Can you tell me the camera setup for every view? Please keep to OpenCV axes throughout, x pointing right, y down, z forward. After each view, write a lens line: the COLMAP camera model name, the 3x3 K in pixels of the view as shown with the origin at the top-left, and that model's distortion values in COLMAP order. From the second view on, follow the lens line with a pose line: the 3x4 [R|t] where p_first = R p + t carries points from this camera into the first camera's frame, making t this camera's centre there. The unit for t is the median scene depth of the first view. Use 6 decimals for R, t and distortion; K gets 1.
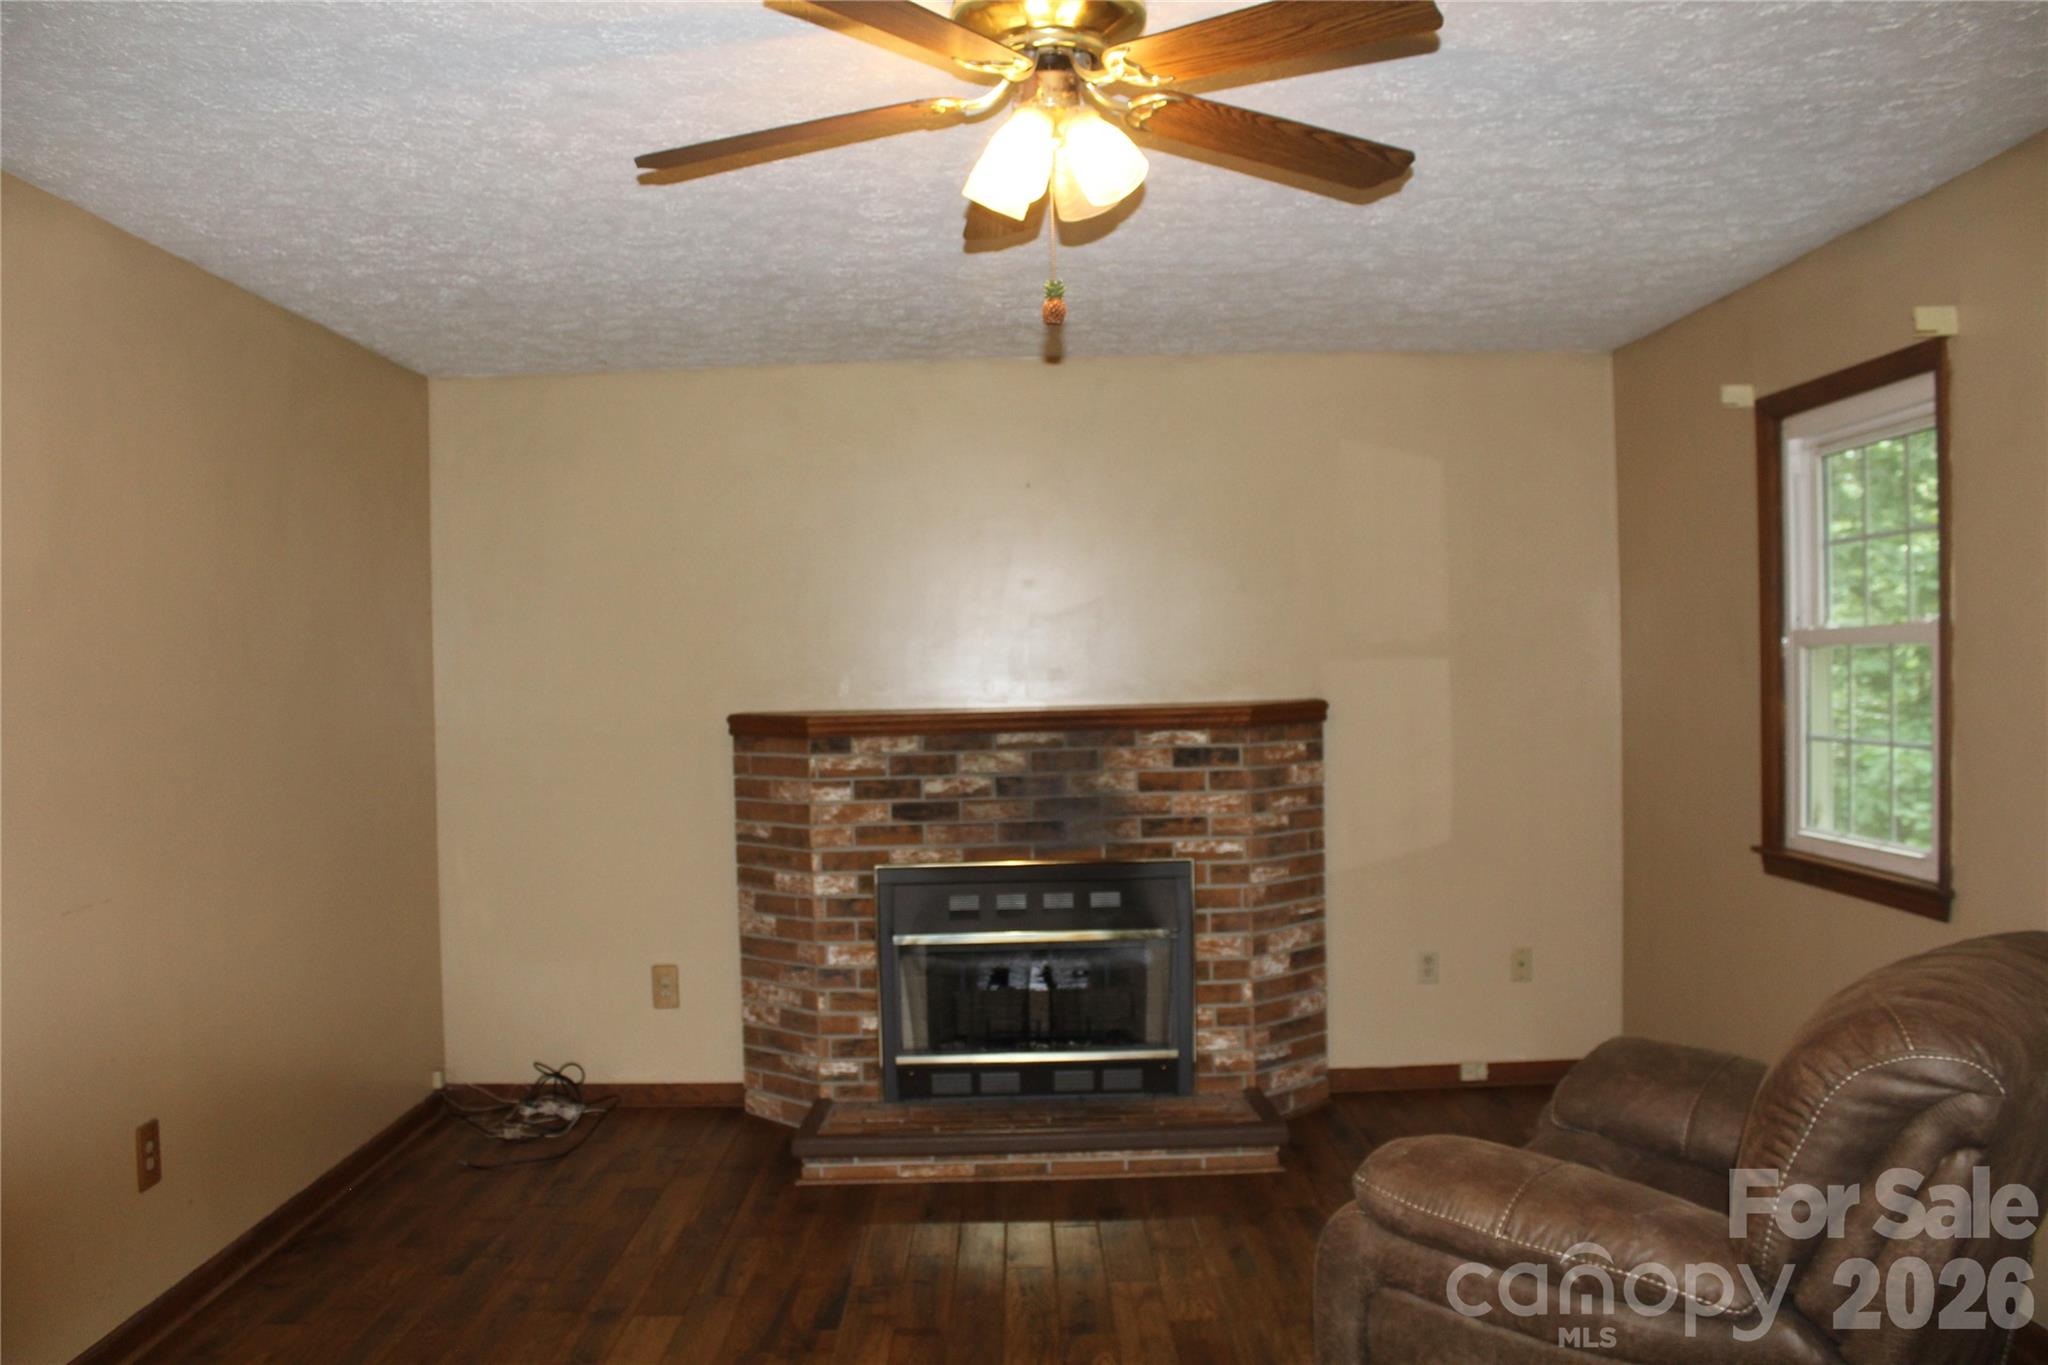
lens RADIAL K [[1682.4, 0, 1027.2], [0, 1682.4, 676.1], [0, 0, 1]] dist [-0.143895, 0.099330]
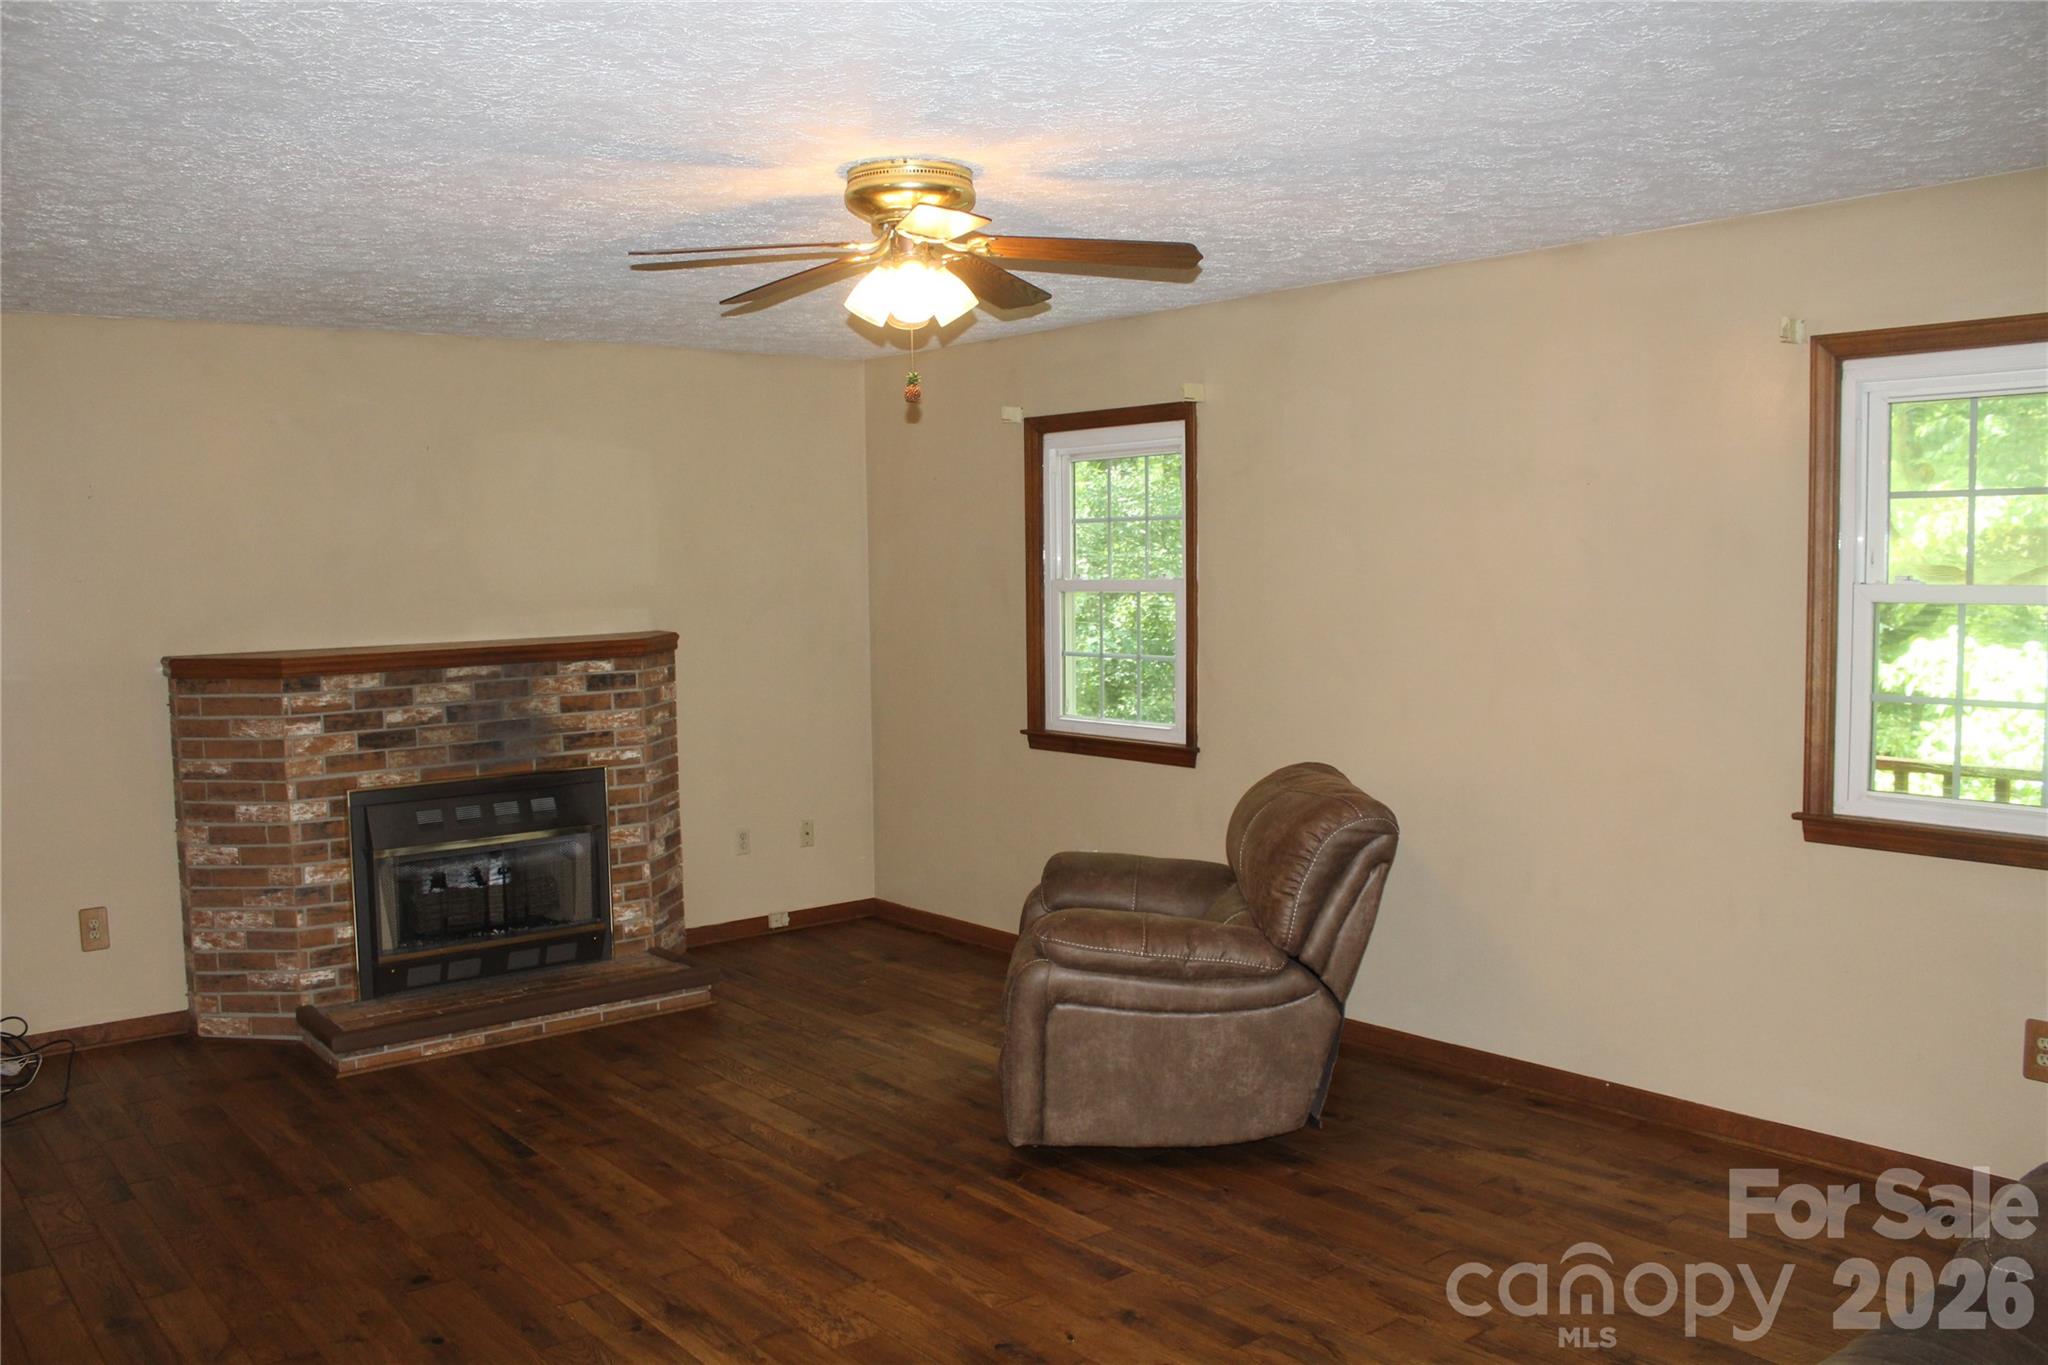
lens RADIAL K [[1682.4, 0, 1019.3], [0, 1682.4, 679.9], [0, 0, 1]] dist [-0.143895, 0.099330]
pose [[0.776071, -0.037719, 0.629516, -0.425880], [0.003268, 0.998437, 0.055794, -0.019714], [-0.630637, -0.041243, 0.774982, -0.123235]]
